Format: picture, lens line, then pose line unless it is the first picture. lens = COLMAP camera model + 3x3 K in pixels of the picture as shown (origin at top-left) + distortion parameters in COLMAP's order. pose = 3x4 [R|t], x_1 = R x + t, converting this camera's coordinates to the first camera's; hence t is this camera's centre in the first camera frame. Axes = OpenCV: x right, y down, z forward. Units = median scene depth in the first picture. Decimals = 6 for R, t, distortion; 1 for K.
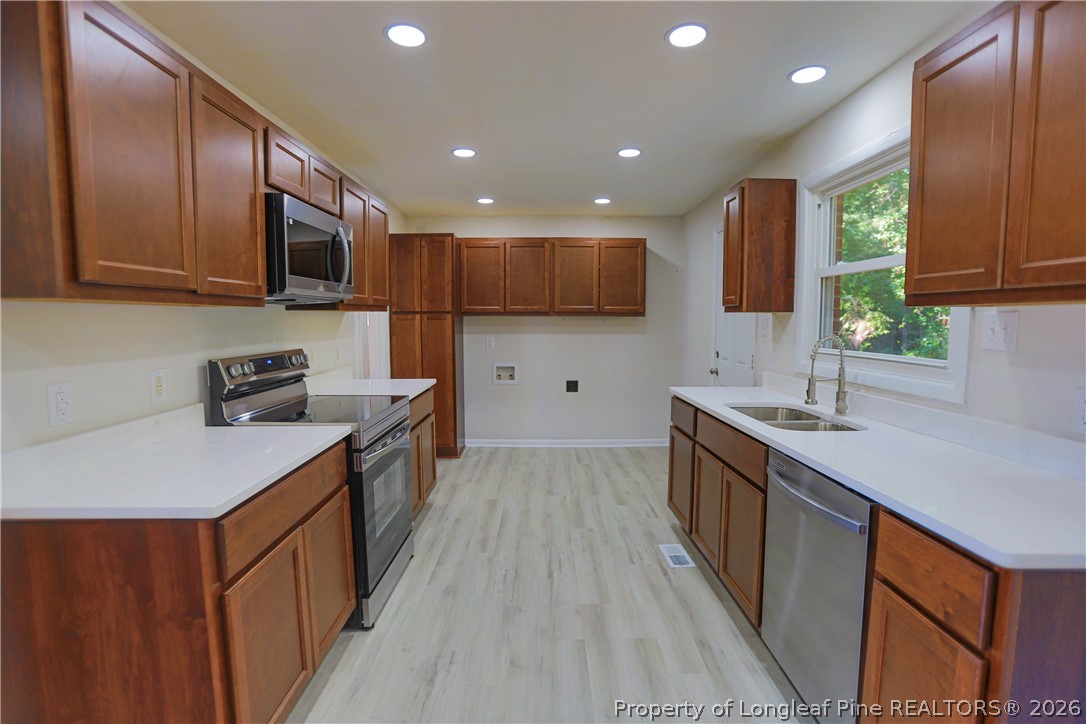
lens RADIAL K [[531.2, 0, 544.3], [0, 531.2, 364.2], [0, 0, 1]] dist [-0.085183, 0.039199]
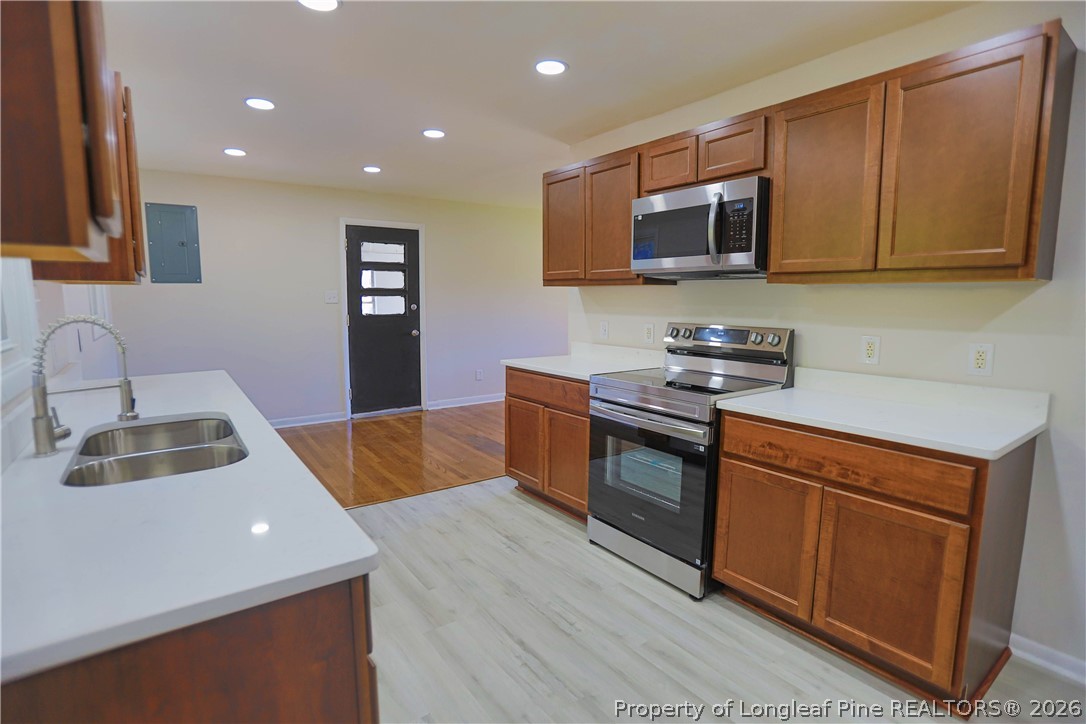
lens RADIAL K [[547.5, 0, 544.6], [0, 547.5, 373.0], [0, 0, 1]] dist [-0.090269, 0.043793]
pose [[-0.814002, 0.080271, -0.575289, 0.355241], [-0.049353, 0.977266, 0.206192, -0.114817], [0.578762, 0.196233, -0.791535, 1.407400]]
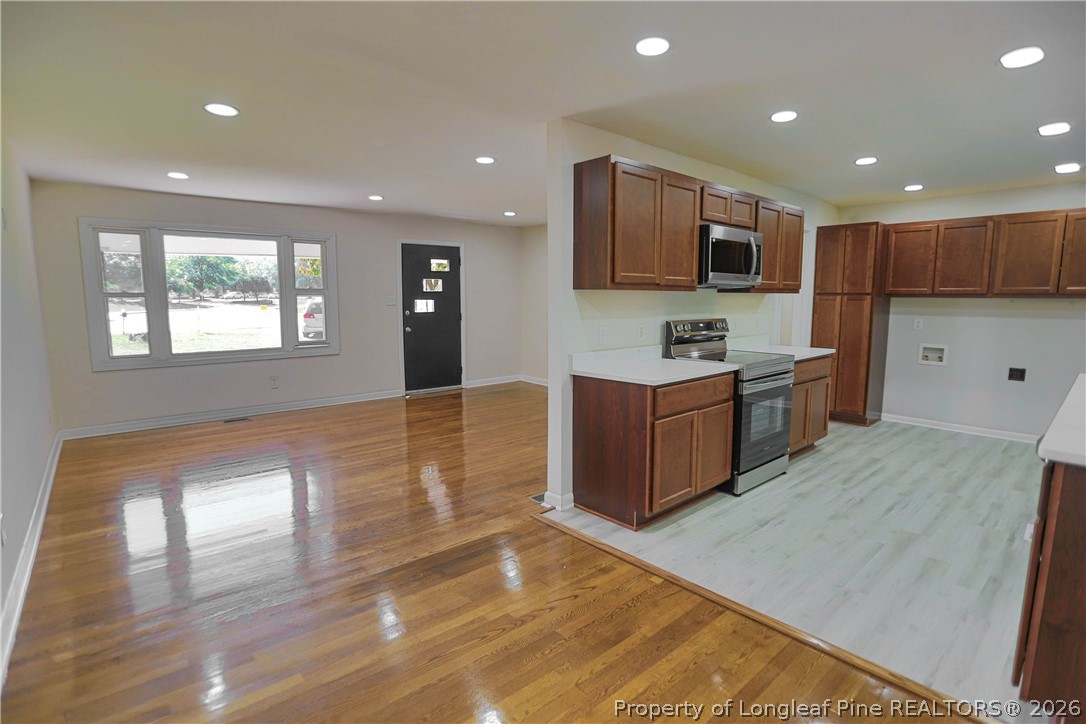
lens RADIAL K [[531.2, 0, 544.3], [0, 531.2, 364.2], [0, 0, 1]] dist [-0.085183, 0.039199]
pose [[0.659143, 0.093595, -0.746171, 0.314735], [-0.064008, 0.995607, 0.068339, 0.029913], [0.749289, 0.002716, 0.662238, -0.369725]]
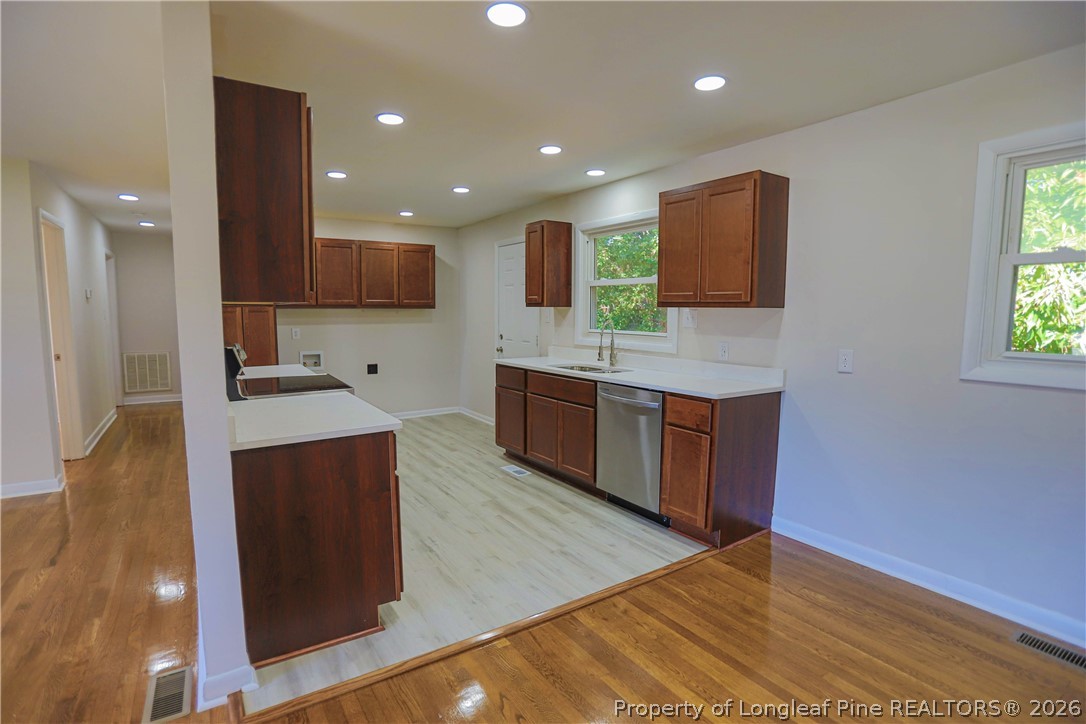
lens RADIAL K [[531.2, 0, 544.3], [0, 531.2, 364.2], [0, 0, 1]] dist [-0.085183, 0.039199]
pose [[0.839110, -0.053471, 0.541327, -0.477023], [0.042010, 0.998555, 0.033514, 0.015262], [-0.542337, -0.005381, 0.840144, -0.310284]]
